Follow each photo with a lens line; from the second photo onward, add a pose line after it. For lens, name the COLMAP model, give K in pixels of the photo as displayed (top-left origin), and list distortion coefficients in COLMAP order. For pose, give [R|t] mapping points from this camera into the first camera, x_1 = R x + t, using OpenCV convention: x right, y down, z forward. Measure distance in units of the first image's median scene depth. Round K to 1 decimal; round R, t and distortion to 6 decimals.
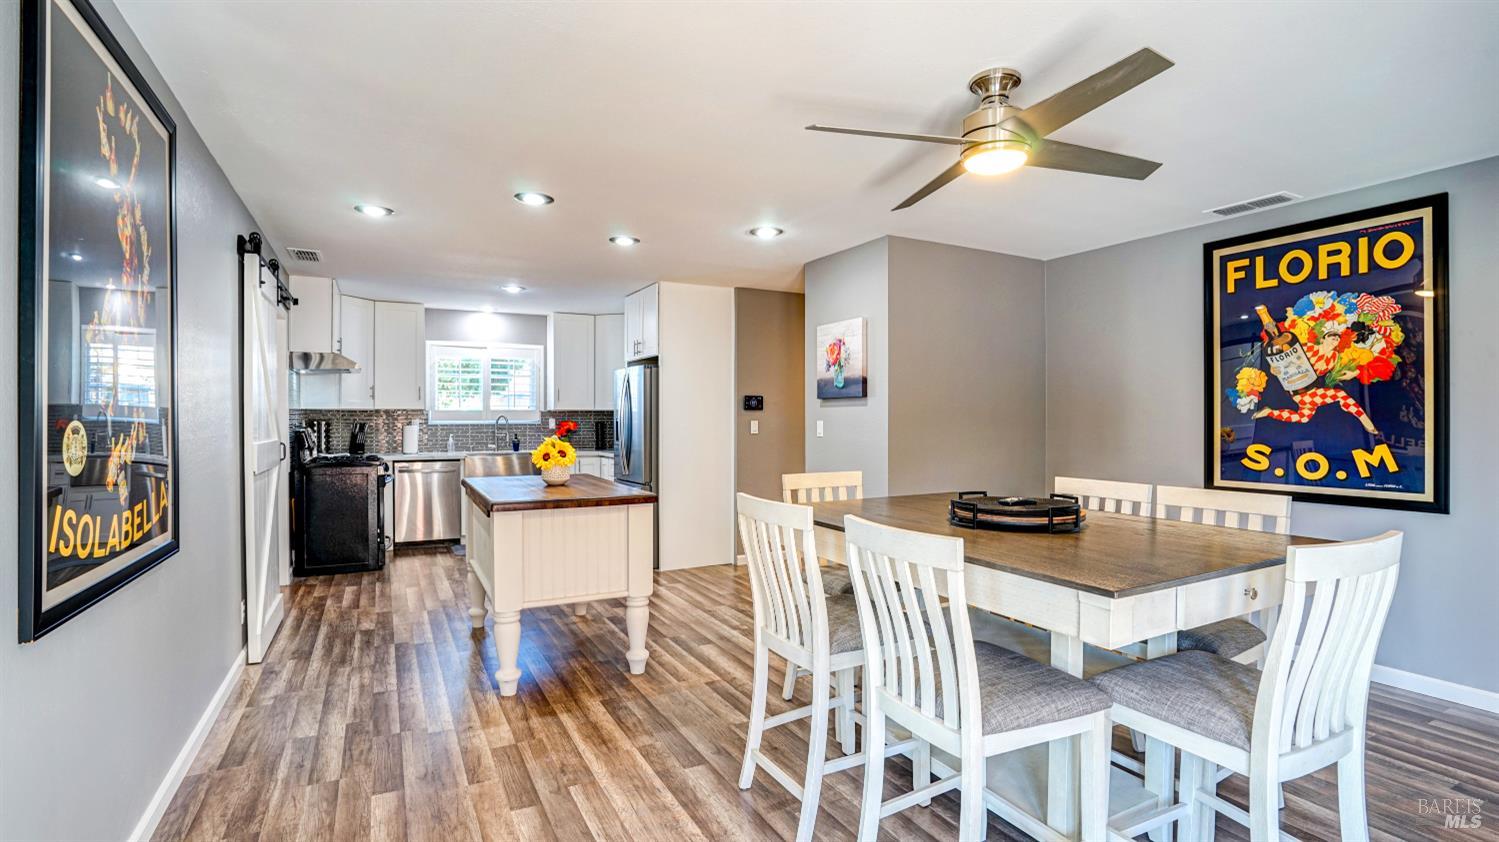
lens RADIAL K [[695.7, 0, 709.1], [0, 695.7, 422.6], [0, 0, 1]] dist [-0.002265, -0.000299]
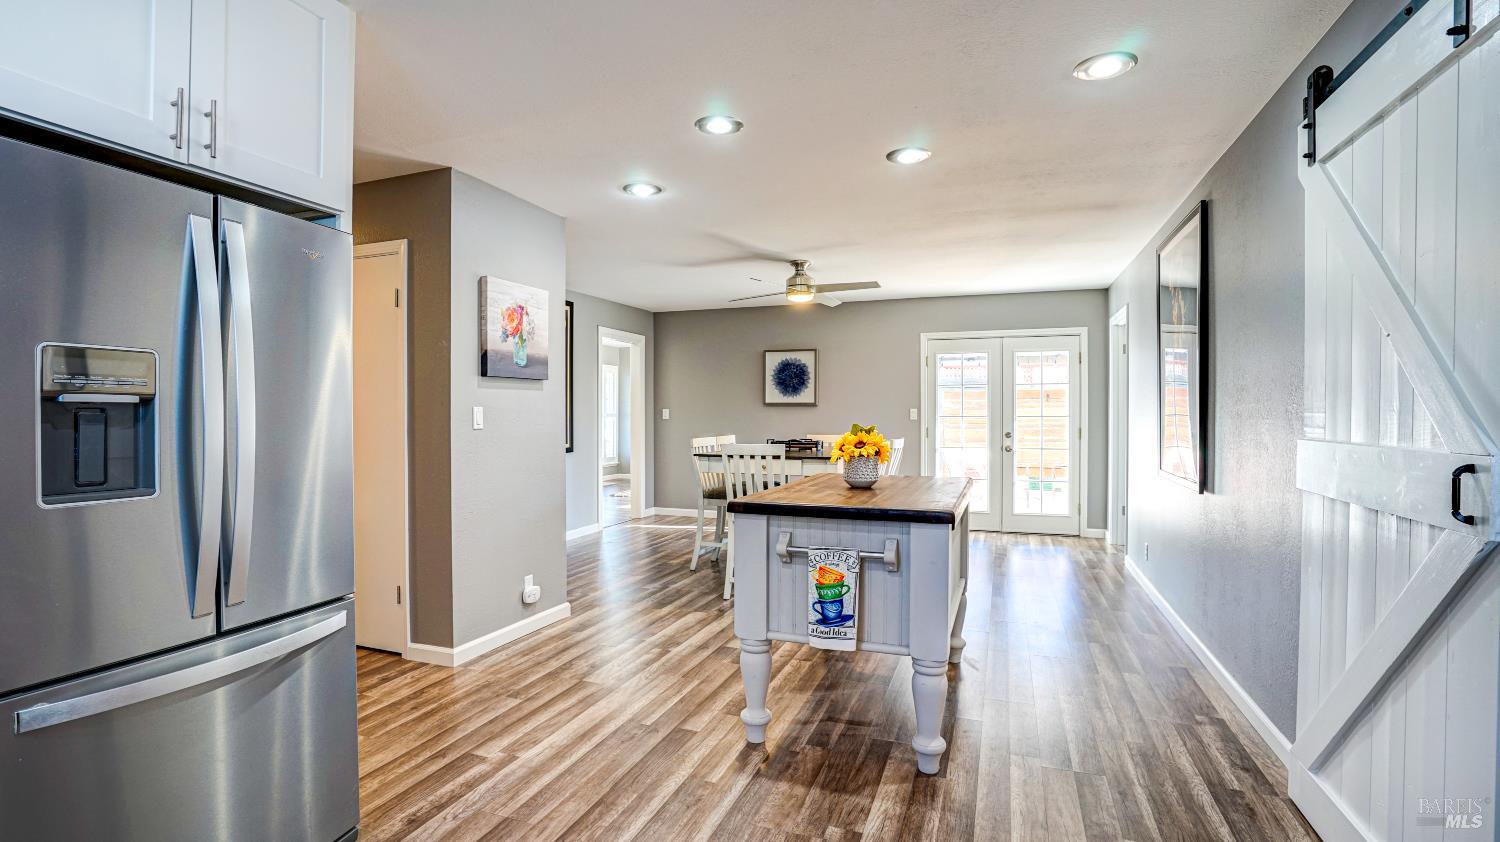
lens RADIAL K [[722.7, 0, 750.0], [0, 722.7, 421.0], [0, 0, 1]] dist [-0.073672, 0.043399]
pose [[-0.710440, -0.004687, 0.703742, -0.410261], [0.004992, 0.999919, 0.011699, 0.003903], [-0.703740, 0.011824, -0.710359, 0.978956]]
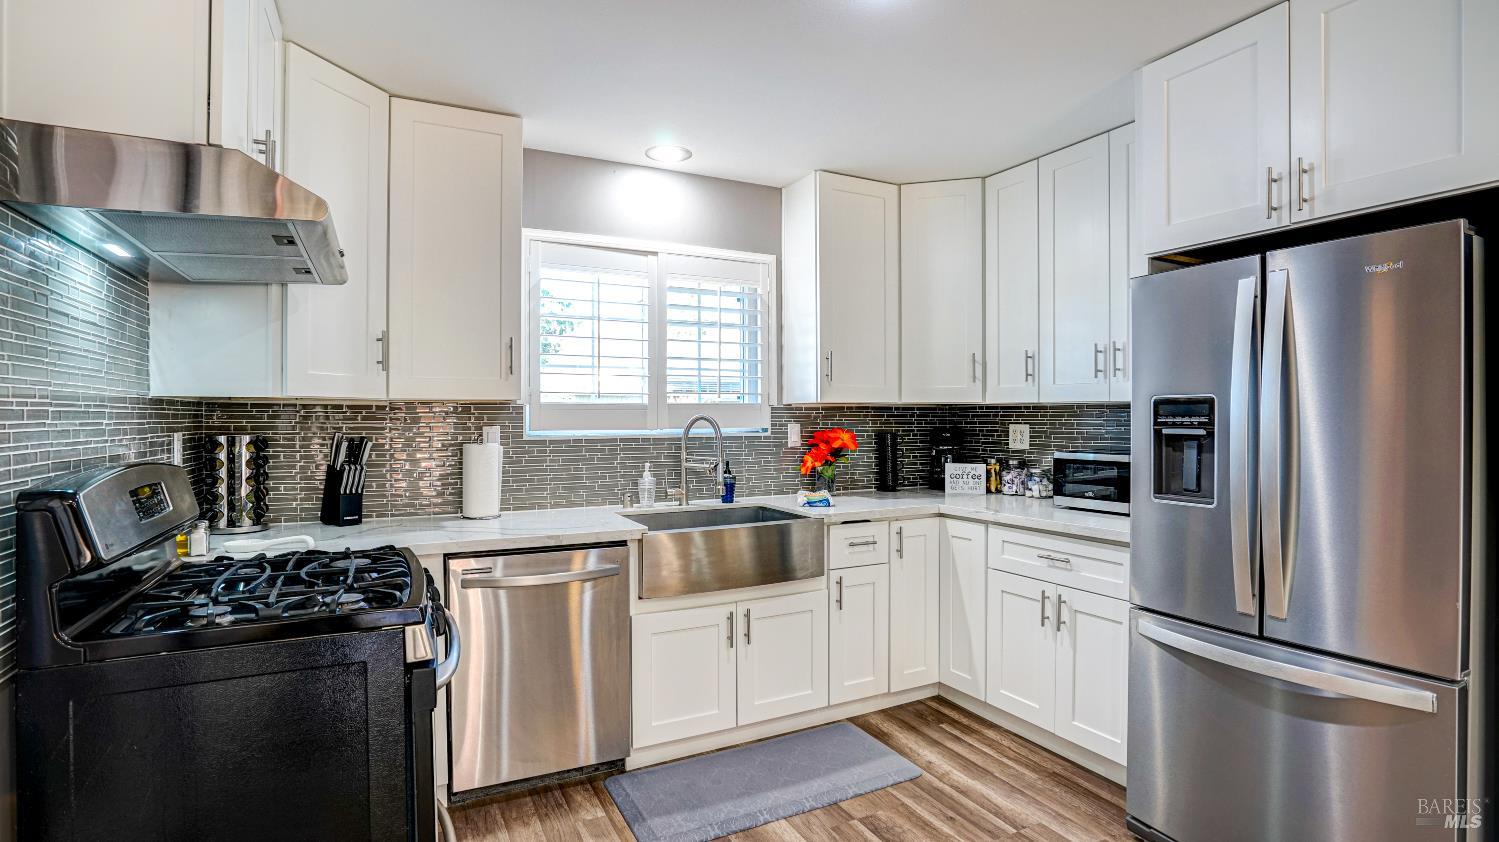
lens RADIAL K [[722.2, 0, 749.5], [0, 722.2, 421.0], [0, 0, 1]] dist [-0.073672, 0.043399]
pose [[0.999601, -0.002025, 0.028173, -0.328358], [0.002127, 0.999991, -0.003588, -0.007128], [-0.028166, 0.003646, 0.999597, 0.675413]]
